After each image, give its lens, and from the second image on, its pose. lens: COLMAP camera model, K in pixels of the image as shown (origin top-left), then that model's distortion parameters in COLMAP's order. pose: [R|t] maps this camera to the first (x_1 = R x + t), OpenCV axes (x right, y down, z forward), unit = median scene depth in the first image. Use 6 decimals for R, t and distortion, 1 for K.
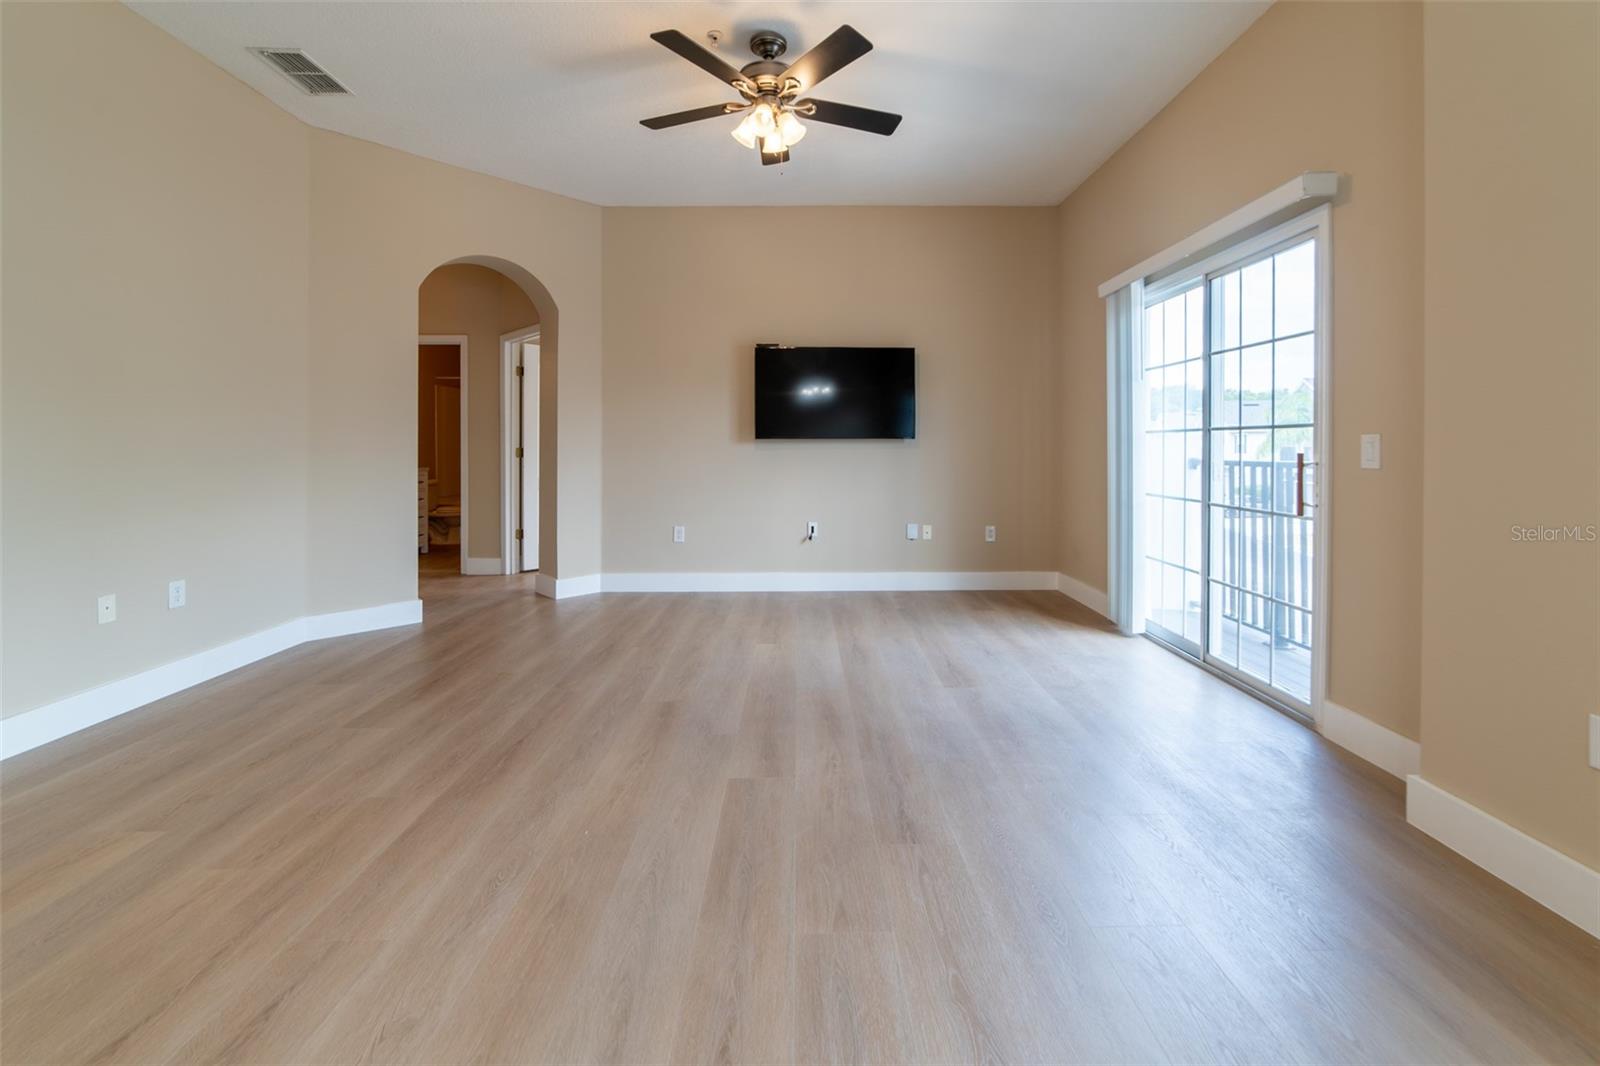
lens RADIAL K [[654.6, 0, 811.4], [0, 654.6, 445.6], [0, 0, 1]] dist [-0.011619, 0.003605]
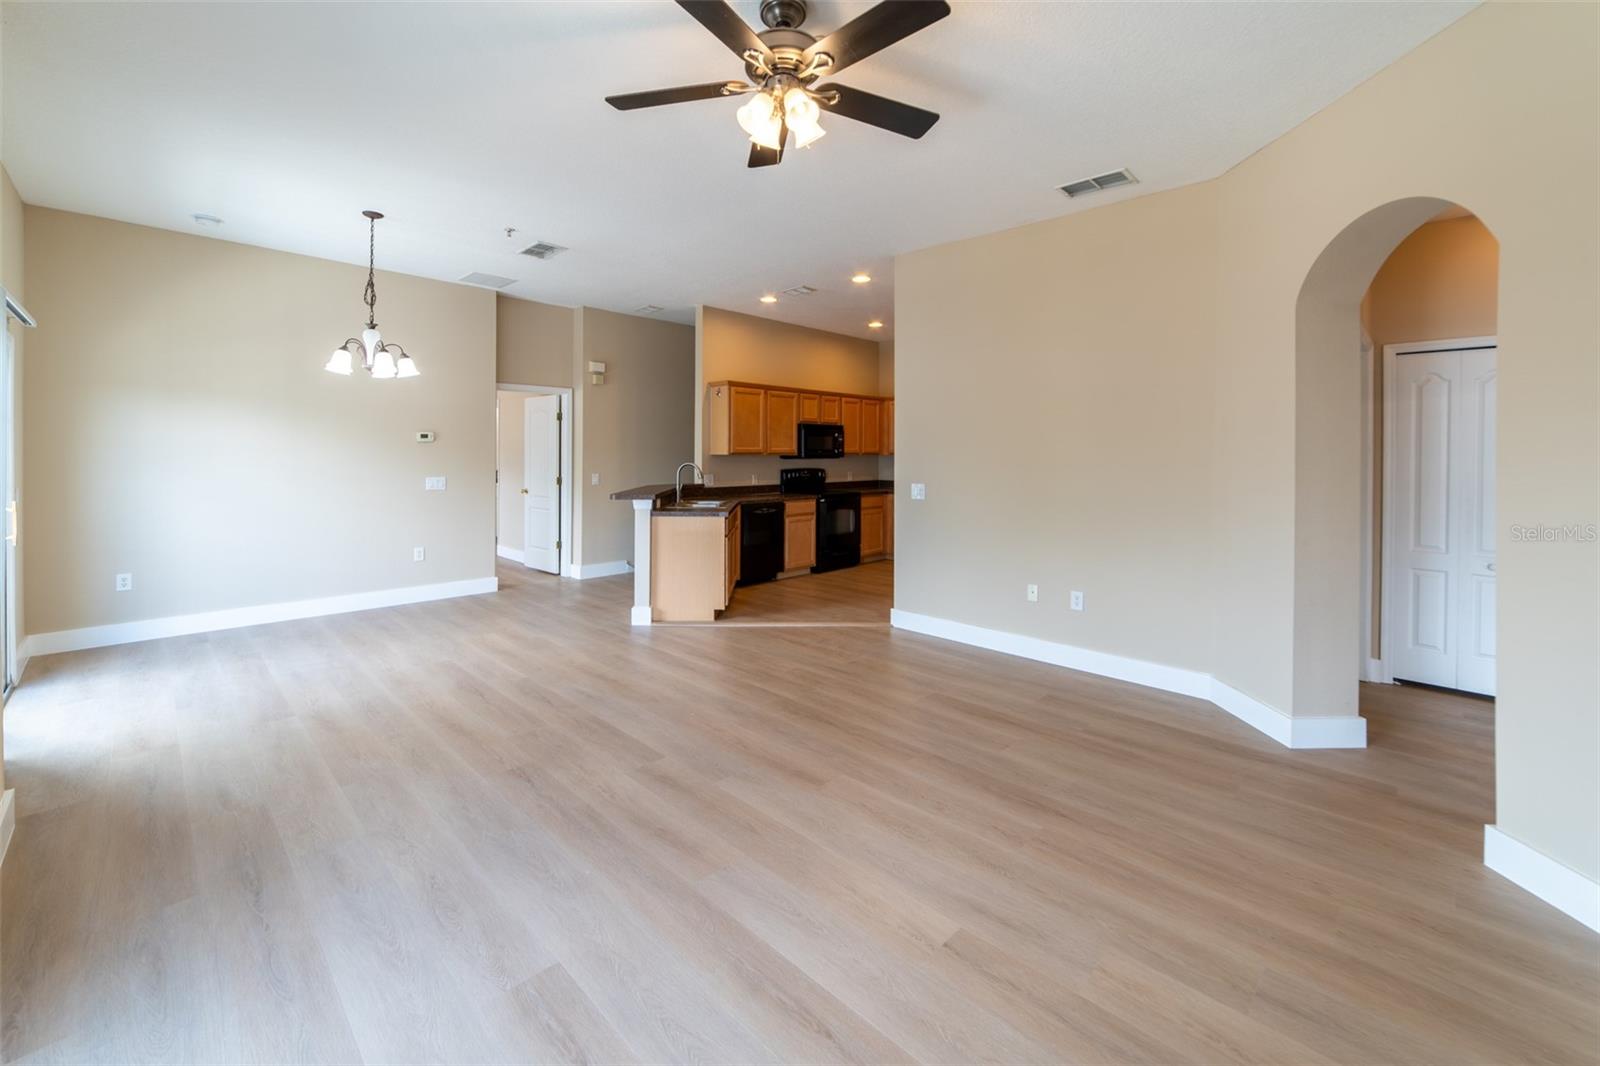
lens RADIAL K [[654.6, 0, 789.9], [0, 654.6, 443.0], [0, 0, 1]] dist [-0.011619, 0.003605]
pose [[-0.719269, -0.012399, -0.694621, 0.431985], [-0.003629, 0.999894, -0.014091, -0.086499], [0.694722, -0.007615, -0.719238, 1.448643]]
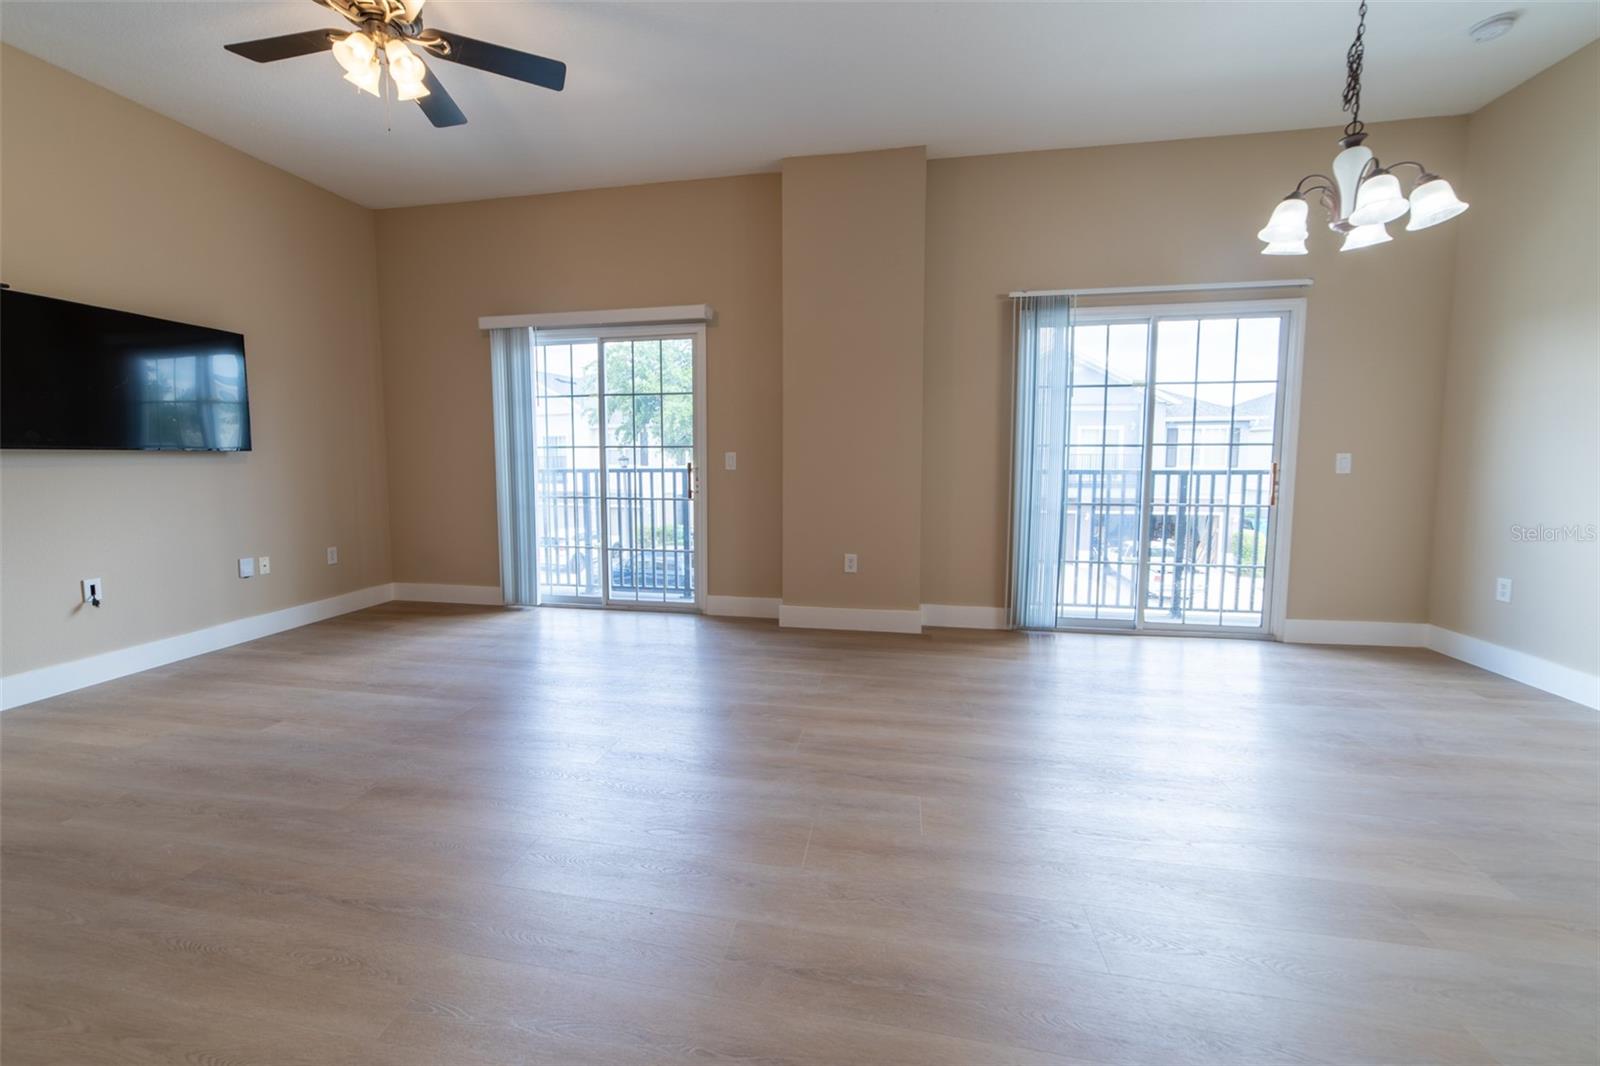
lens RADIAL K [[654.6, 0, 779.8], [0, 654.6, 518.9], [0, 0, 1]] dist [-0.011619, 0.003605]
pose [[0.205529, -0.090464, 0.974461, -0.737193], [-0.000726, 0.995704, 0.092590, -0.001121], [-0.978651, -0.019738, 0.204581, 0.317752]]
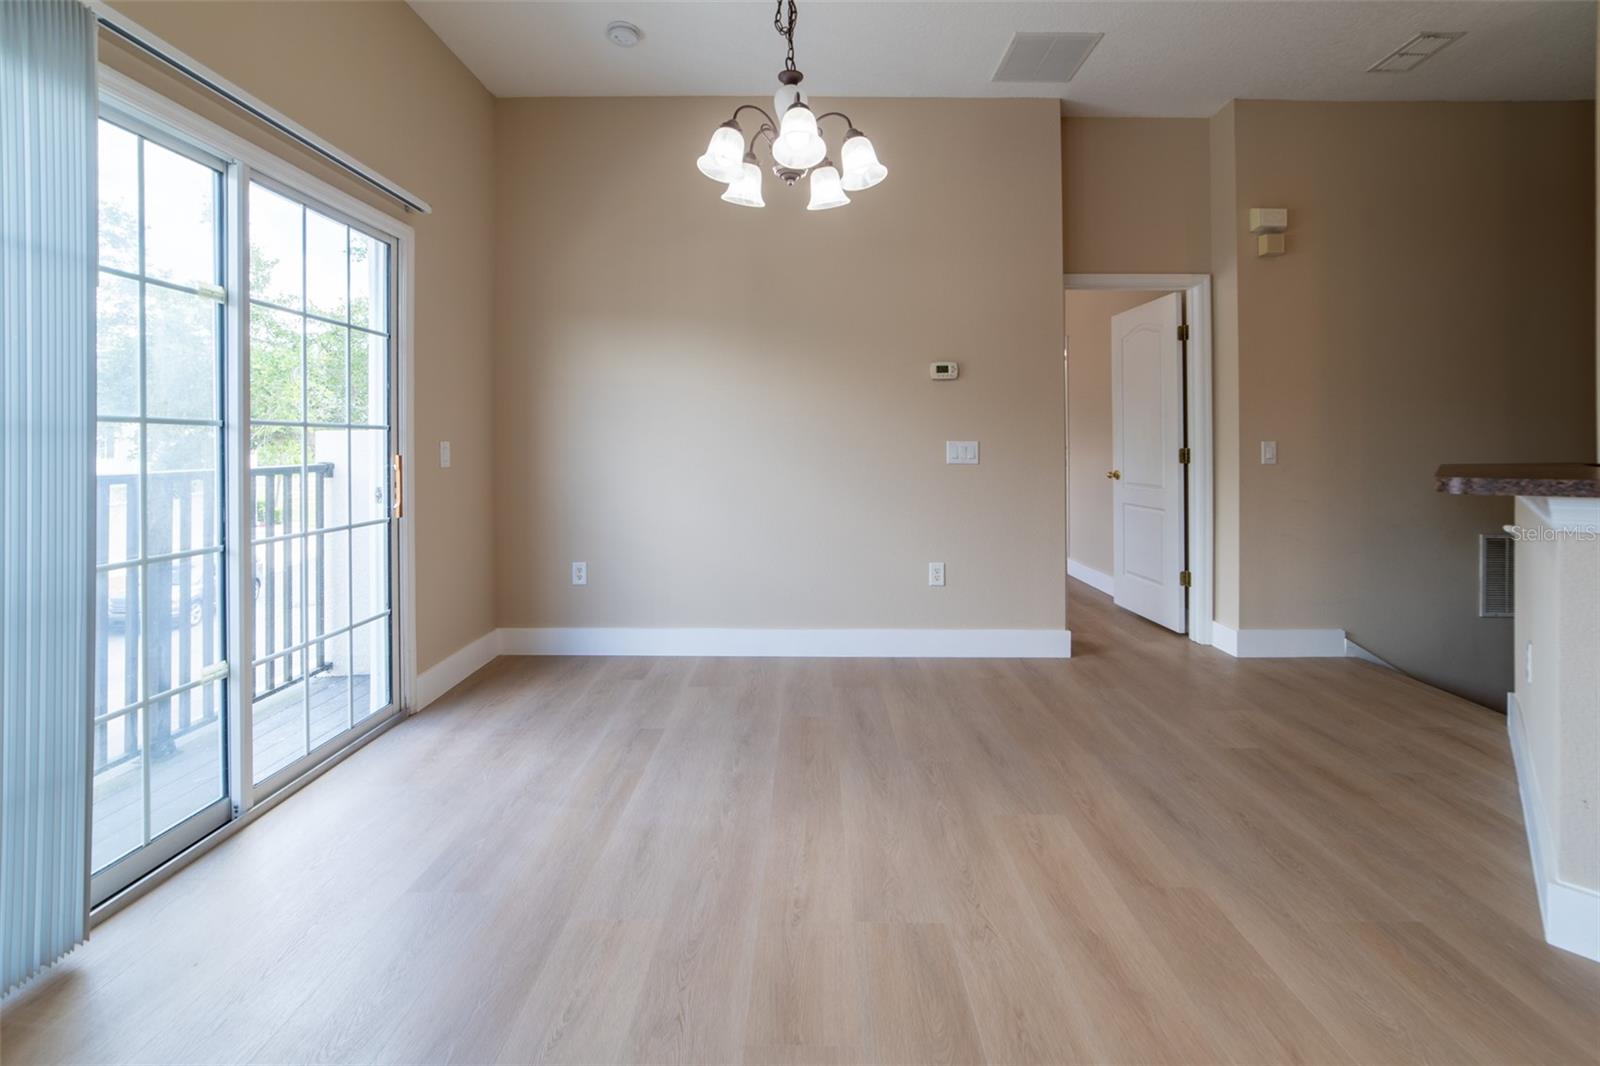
lens RADIAL K [[654.6, 0, 803.8], [0, 654.6, 446.3], [0, 0, 1]] dist [-0.011619, 0.003605]
pose [[-0.999596, 0.002216, 0.028329, 0.088817], [0.002184, 0.999997, -0.001168, -0.002743], [-0.028332, -0.001106, -0.999598, 0.470834]]
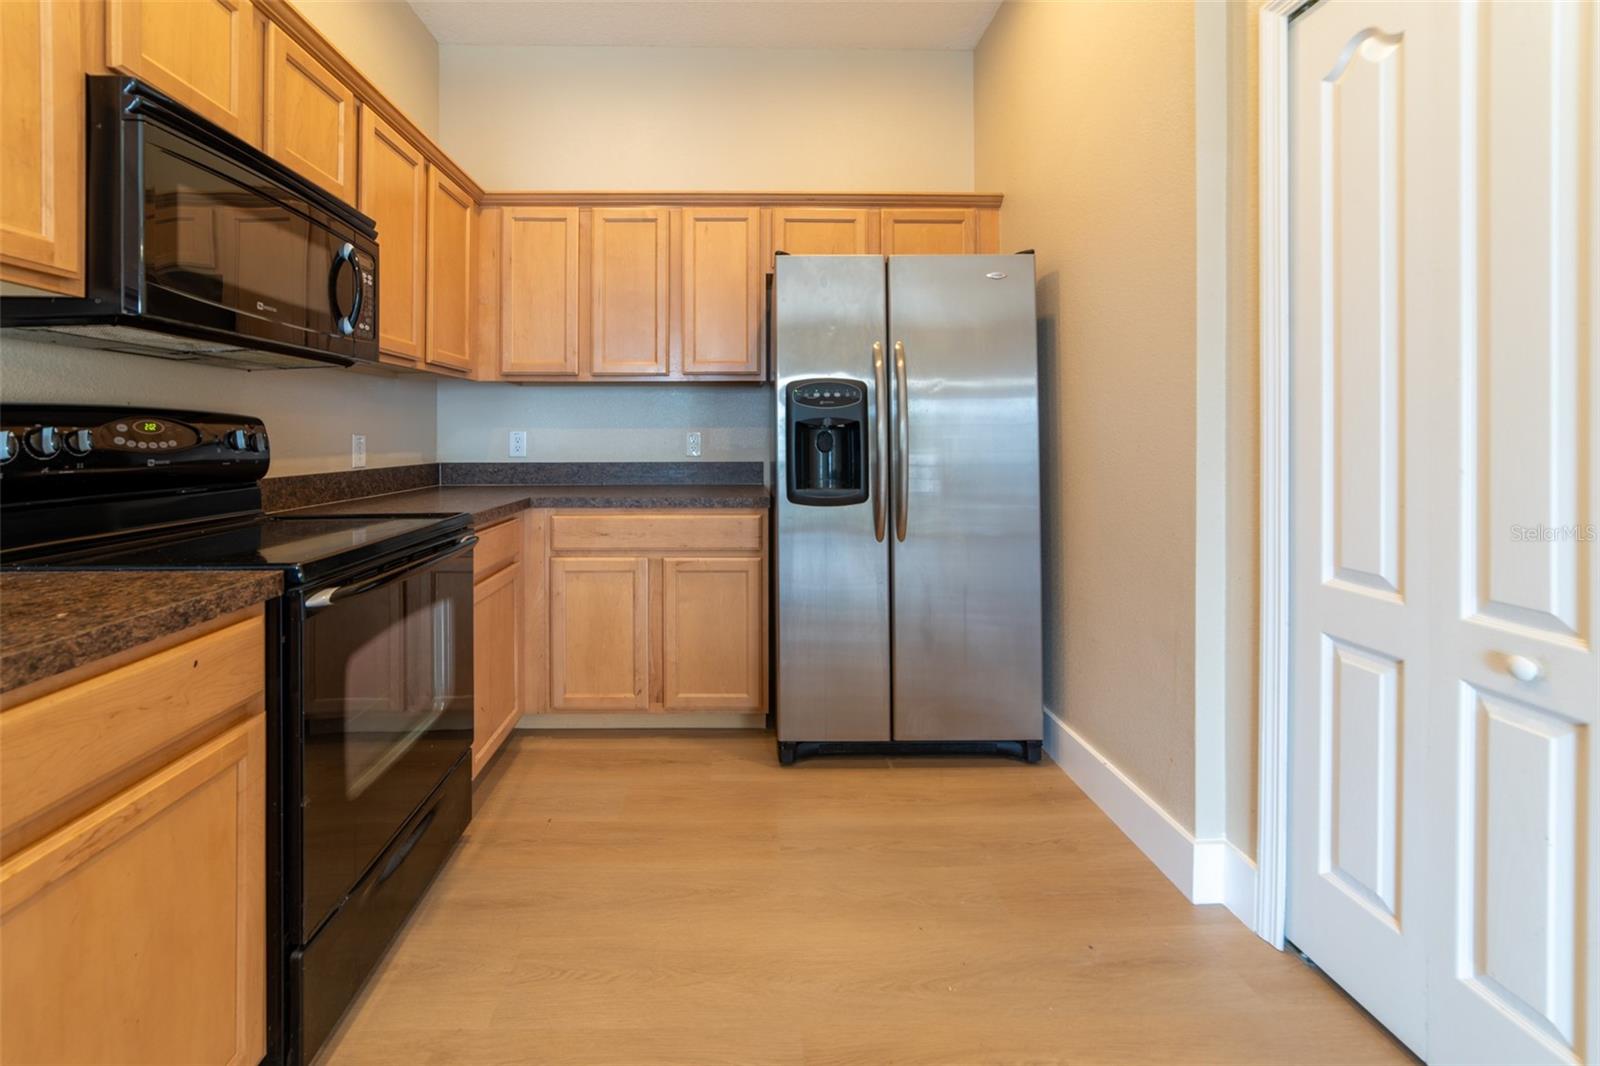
lens RADIAL K [[654.6, 0, 753.0], [0, 654.6, 431.2], [0, 0, 1]] dist [-0.011619, 0.003605]
pose [[0.008975, -0.001301, -0.999959, -0.903385], [-0.001206, 0.999998, -0.001312, -0.009862], [0.999959, 0.001218, 0.008974, 0.100950]]
